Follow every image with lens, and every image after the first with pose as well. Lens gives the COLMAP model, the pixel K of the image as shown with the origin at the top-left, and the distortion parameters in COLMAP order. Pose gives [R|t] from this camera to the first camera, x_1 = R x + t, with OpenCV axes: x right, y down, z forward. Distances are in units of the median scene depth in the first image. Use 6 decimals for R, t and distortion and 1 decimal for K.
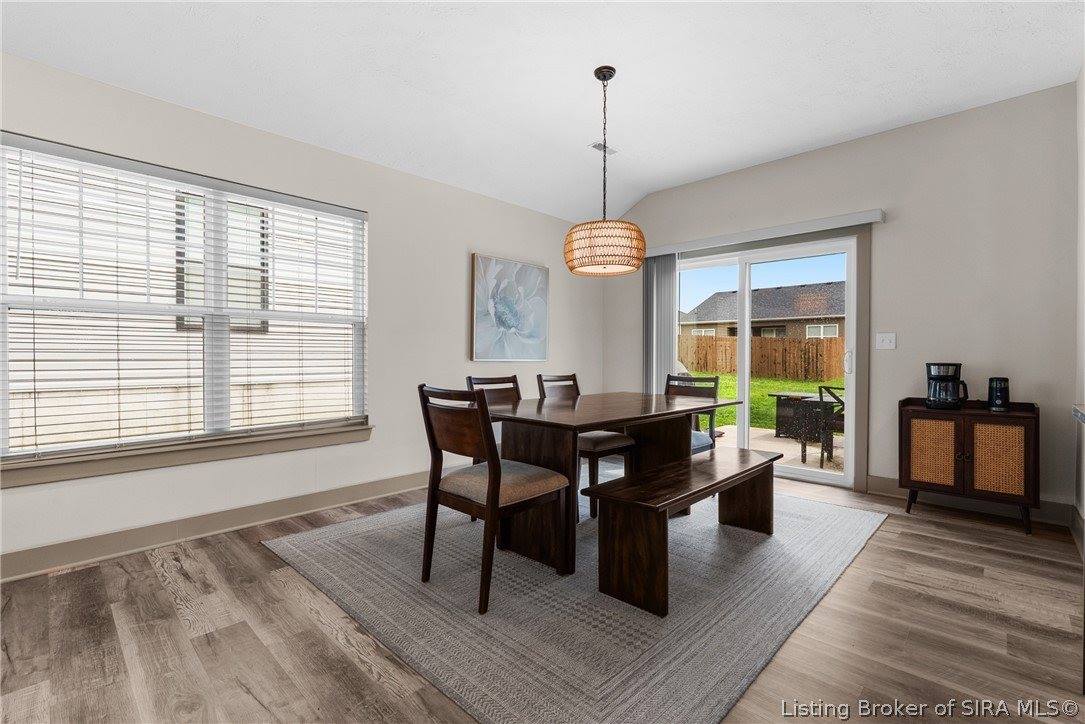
lens RADIAL K [[486.7, 0, 543.2], [0, 486.7, 352.3], [0, 0, 1]] dist [-0.005407, 0.000790]
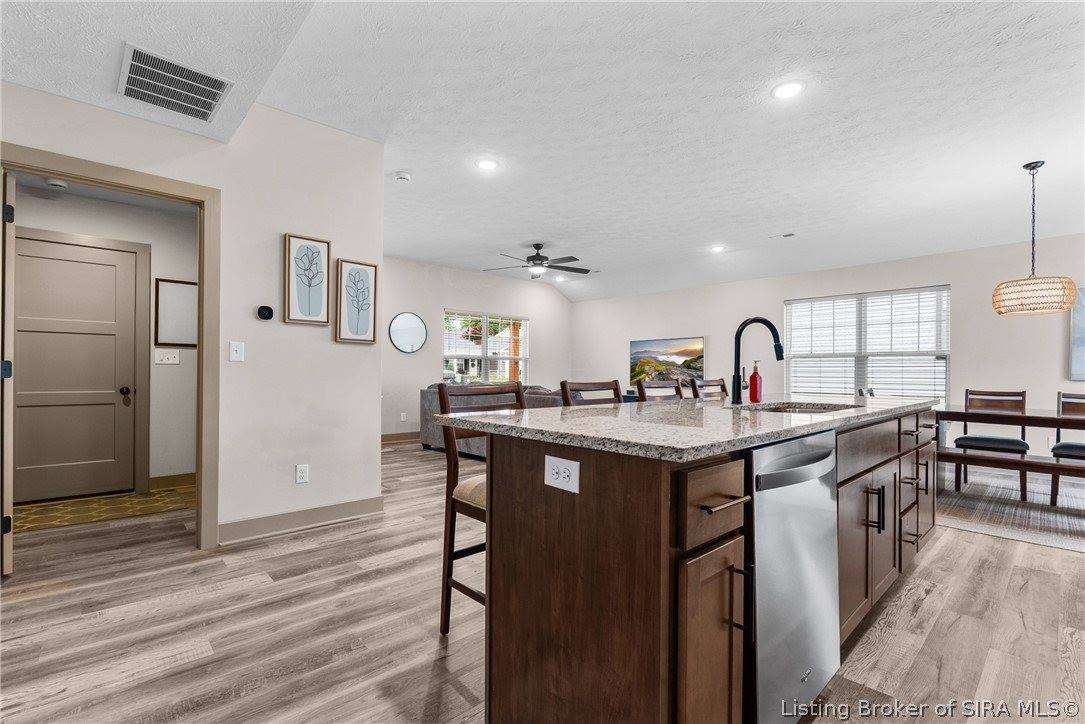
lens RADIAL K [[486.7, 0, 538.3], [0, 486.7, 367.1], [0, 0, 1]] dist [-0.005407, 0.000790]
pose [[-0.066933, -0.012507, -0.997679, 1.240557], [-0.001177, 0.999922, -0.012456, 0.000385], [0.997757, 0.000341, -0.066943, -0.216481]]
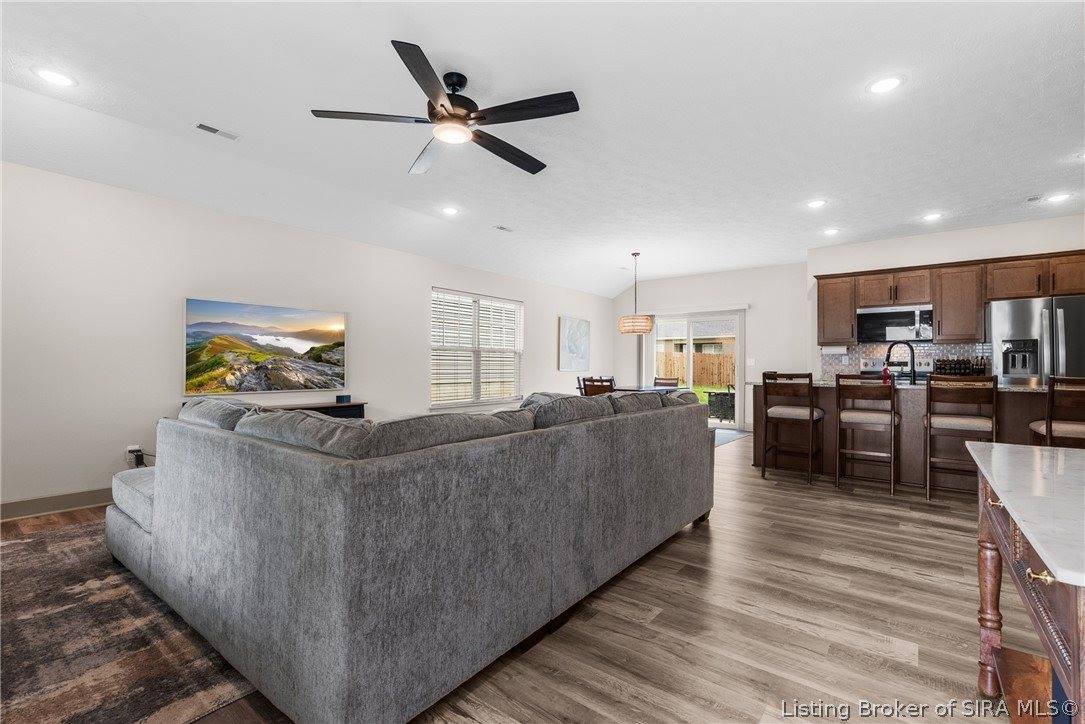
lens RADIAL K [[486.7, 0, 540.6], [0, 486.7, 361.0], [0, 0, 1]] dist [-0.005407, 0.000790]
pose [[0.995354, 0.003214, 0.096226, -0.478283], [-0.002749, 0.999984, -0.004962, -0.012475], [-0.096241, 0.004675, 0.995347, -1.143251]]
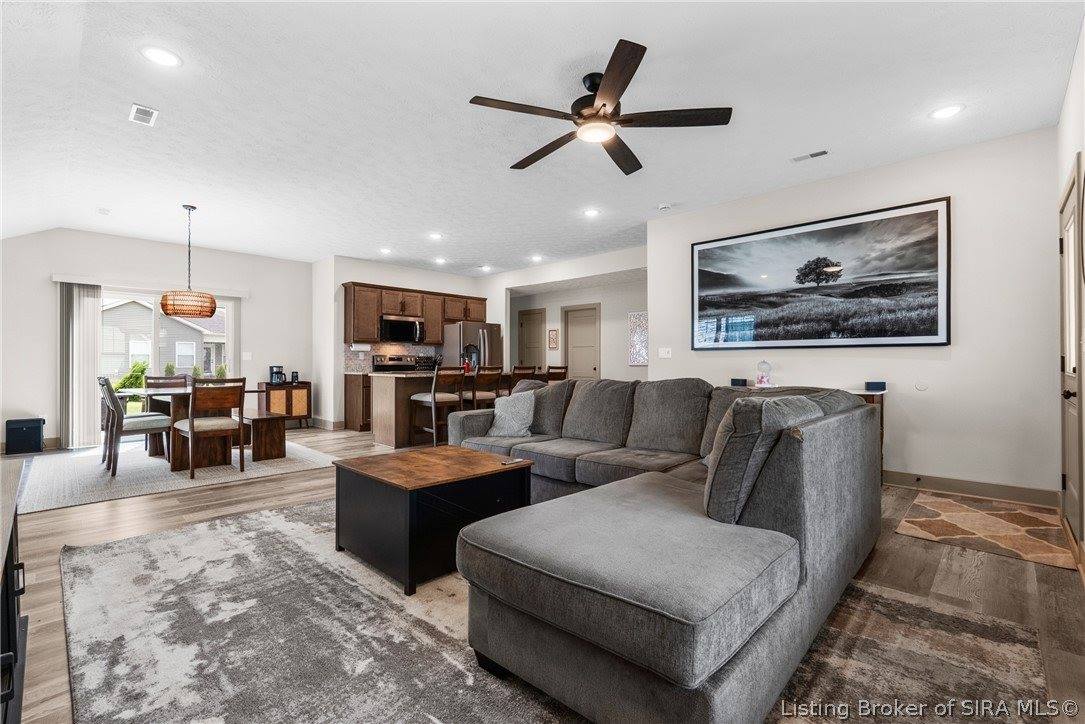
lens RADIAL K [[486.7, 0, 540.8], [0, 486.7, 359.5], [0, 0, 1]] dist [-0.005407, 0.000790]
pose [[-0.000451, 0.005624, 0.999984, -1.361763], [-0.004909, 0.999972, -0.005626, -0.002370], [-0.999988, -0.004912, -0.000424, -0.244813]]
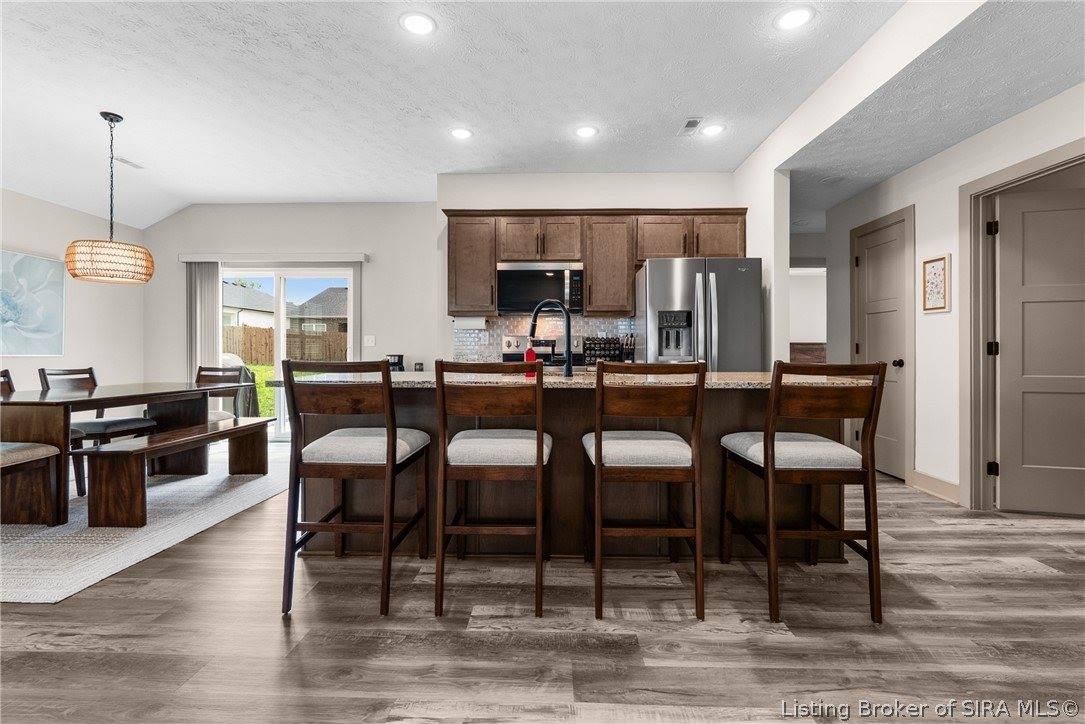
lens RADIAL K [[486.7, 0, 547.4], [0, 486.7, 350.5], [0, 0, 1]] dist [-0.005407, 0.000790]
pose [[0.736074, -0.002200, 0.676898, 0.086439], [-0.002819, 0.999976, 0.006315, -0.003442], [-0.676896, -0.006556, 0.736050, -0.499762]]
